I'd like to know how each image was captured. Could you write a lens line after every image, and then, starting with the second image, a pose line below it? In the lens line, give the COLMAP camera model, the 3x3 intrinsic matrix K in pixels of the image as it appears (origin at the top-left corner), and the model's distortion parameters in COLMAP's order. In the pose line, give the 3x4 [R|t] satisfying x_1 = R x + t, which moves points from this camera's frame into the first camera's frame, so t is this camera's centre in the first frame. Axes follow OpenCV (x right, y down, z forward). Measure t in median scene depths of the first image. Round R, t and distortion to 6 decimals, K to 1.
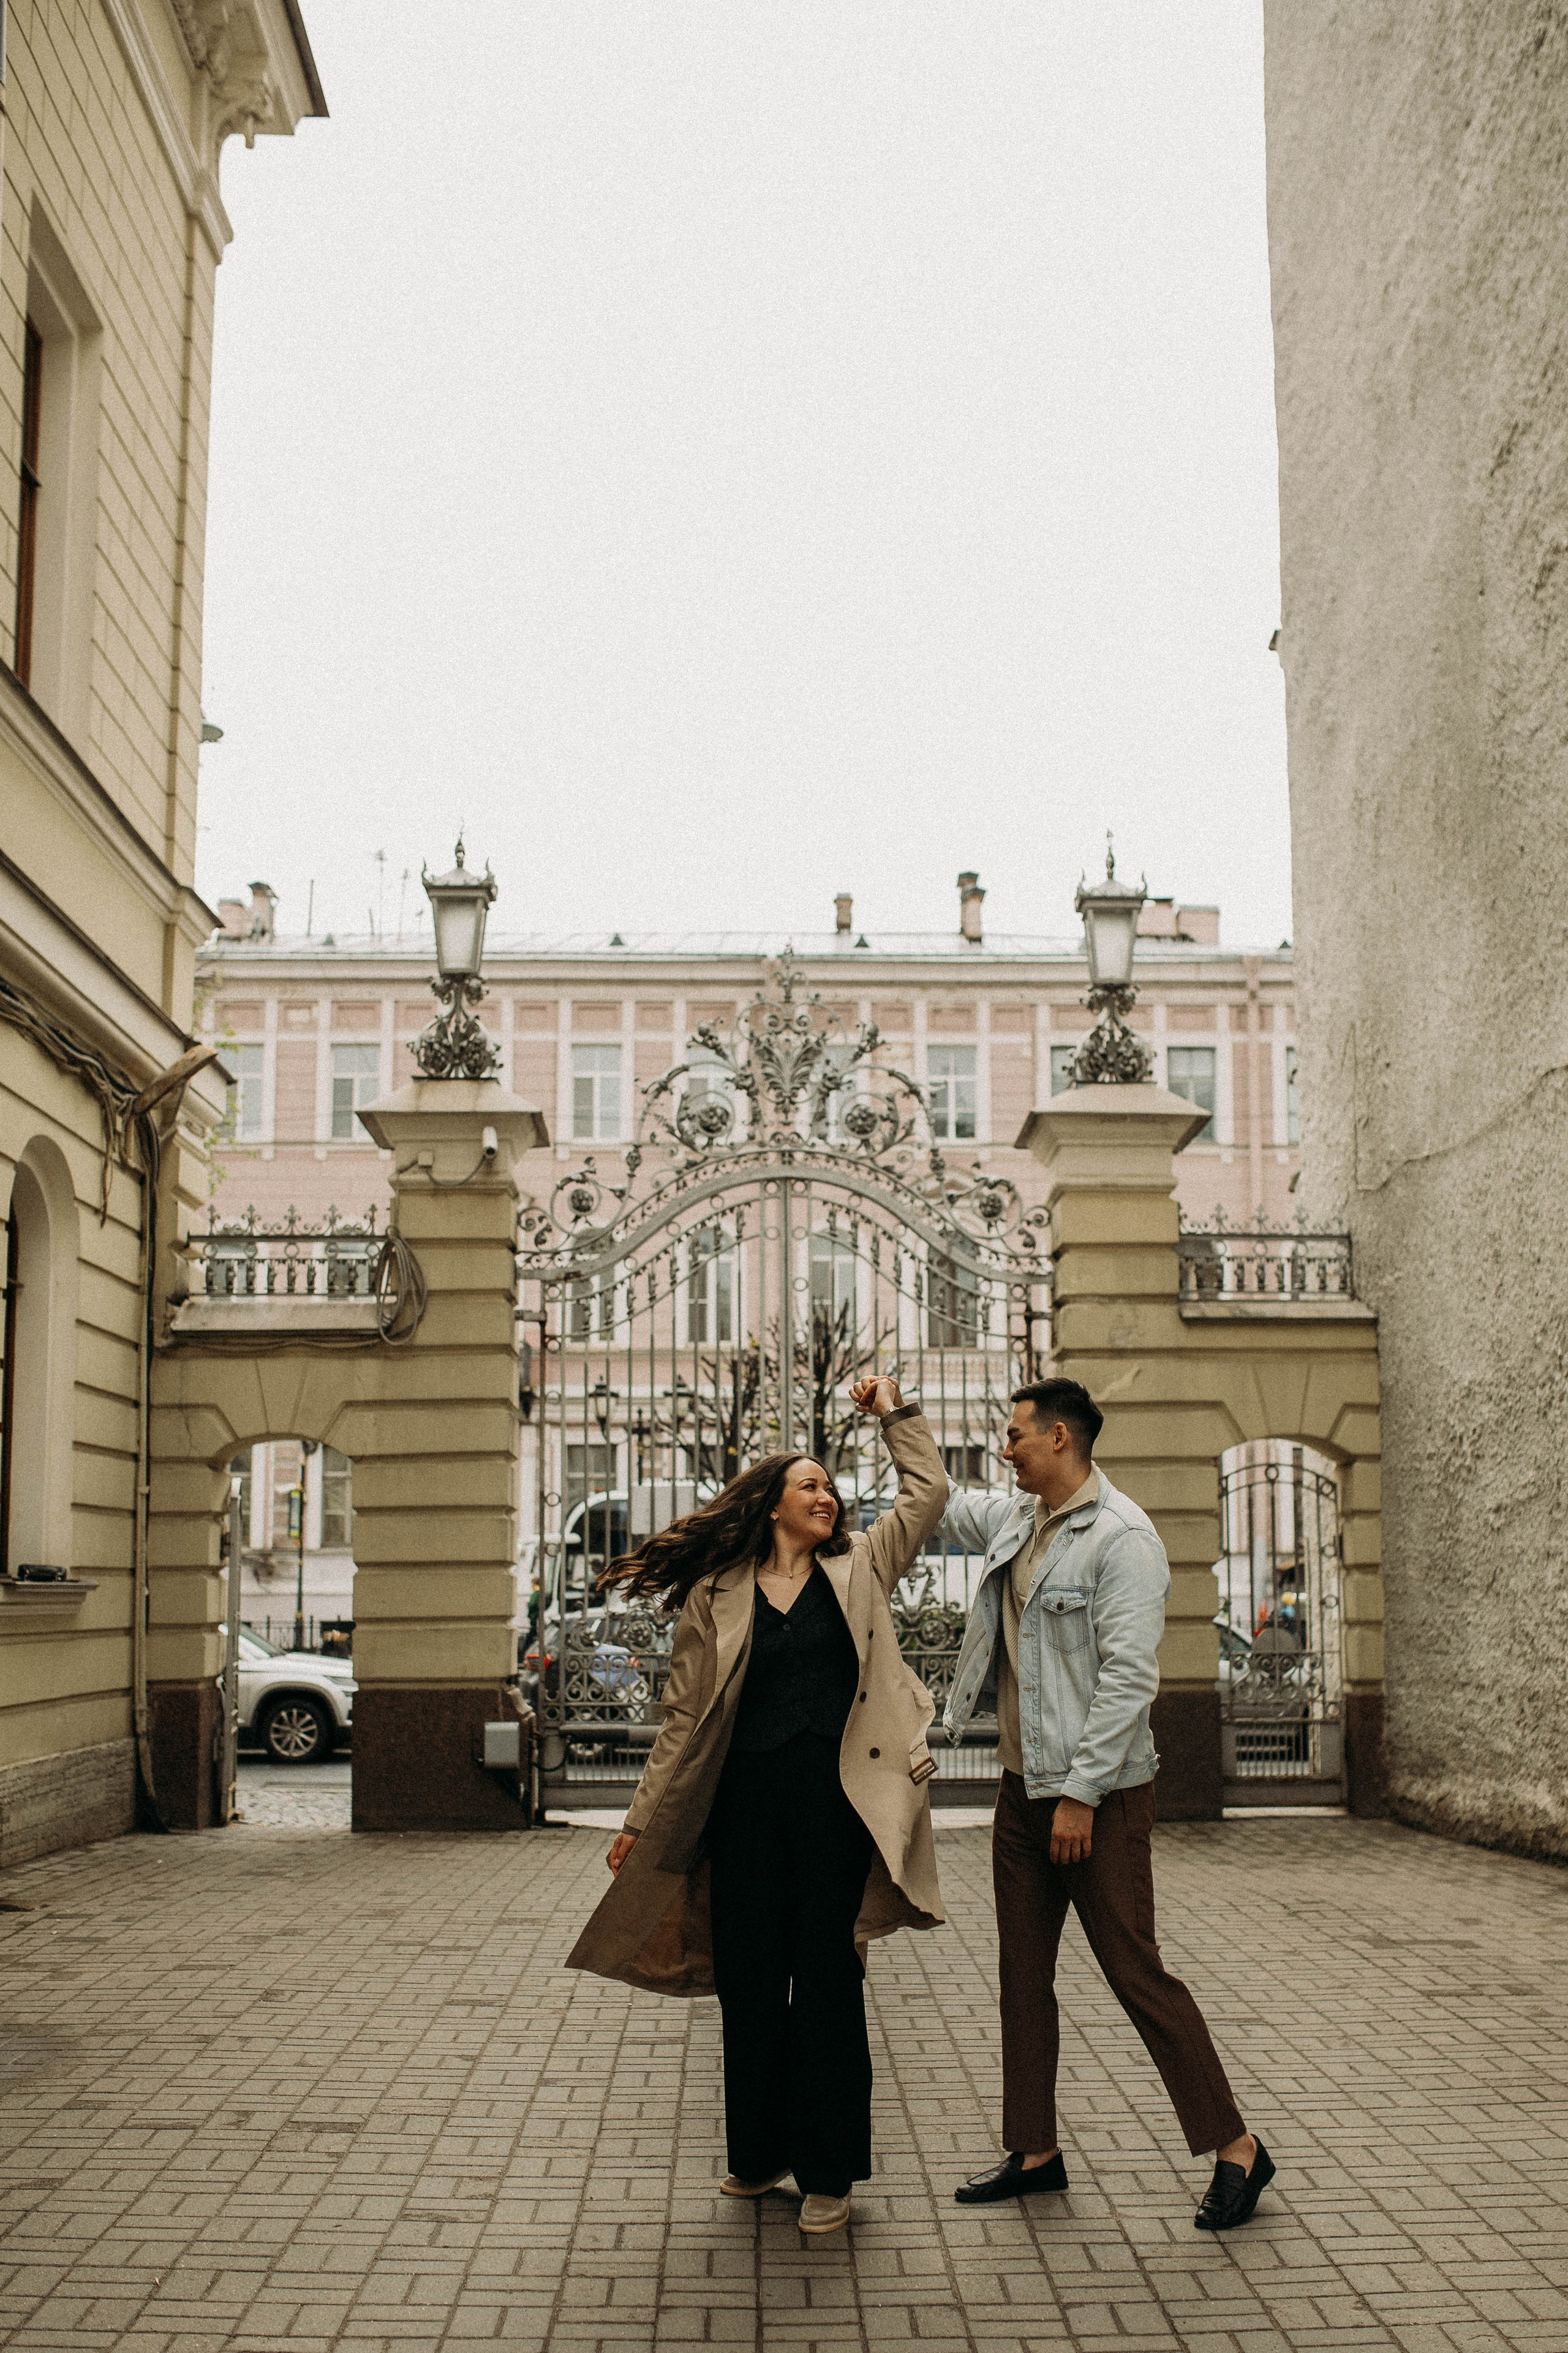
lens RADIAL K [[2480.9, 0, 825.5], [0, 2480.9, 1315.1], [0, 0, 1]] dist [-0.063442, 0.074012]
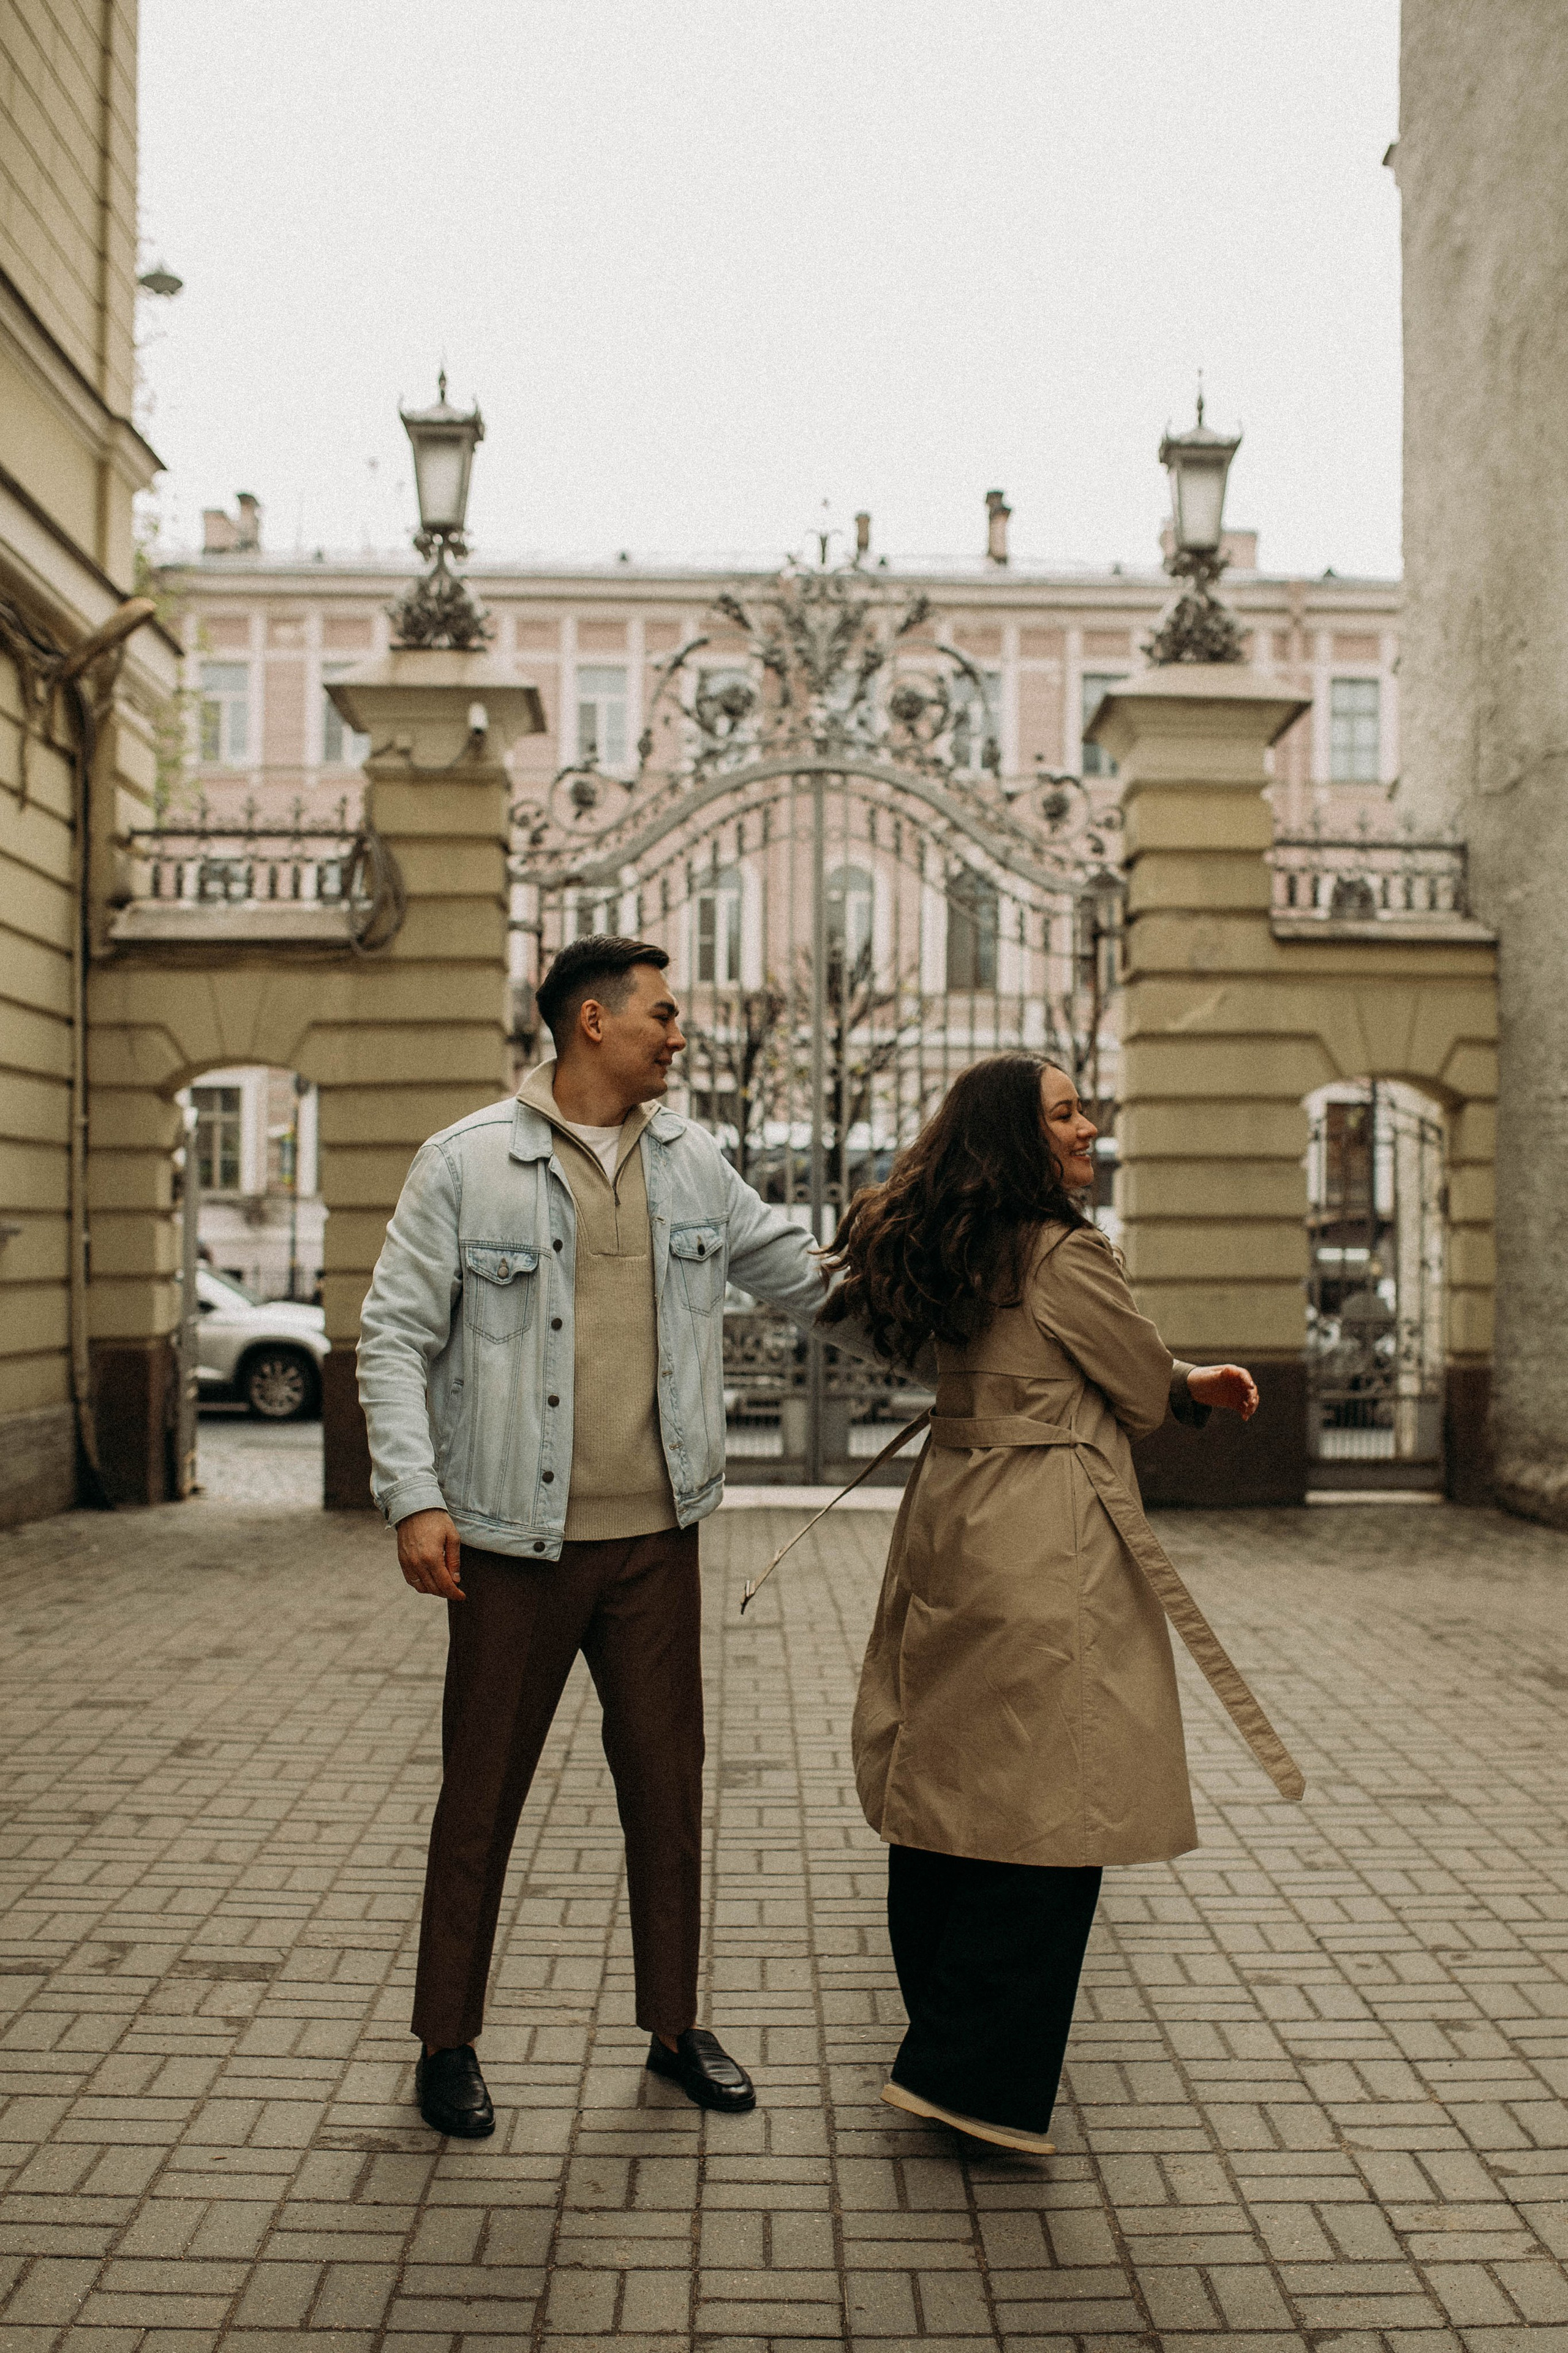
lens RADIAL K [[2473.2, 0, 807.3], [0, 2473.2, 1242.1], [0, 0, 1]] dist [-0.067630, 0.082433]
pose [[0.999907, 0.010893, -0.008238, -0.011787], [-0.009917, 0.993834, 0.110434, 0.014023], [0.009390, -0.110342, 0.993849, 0.128316]]
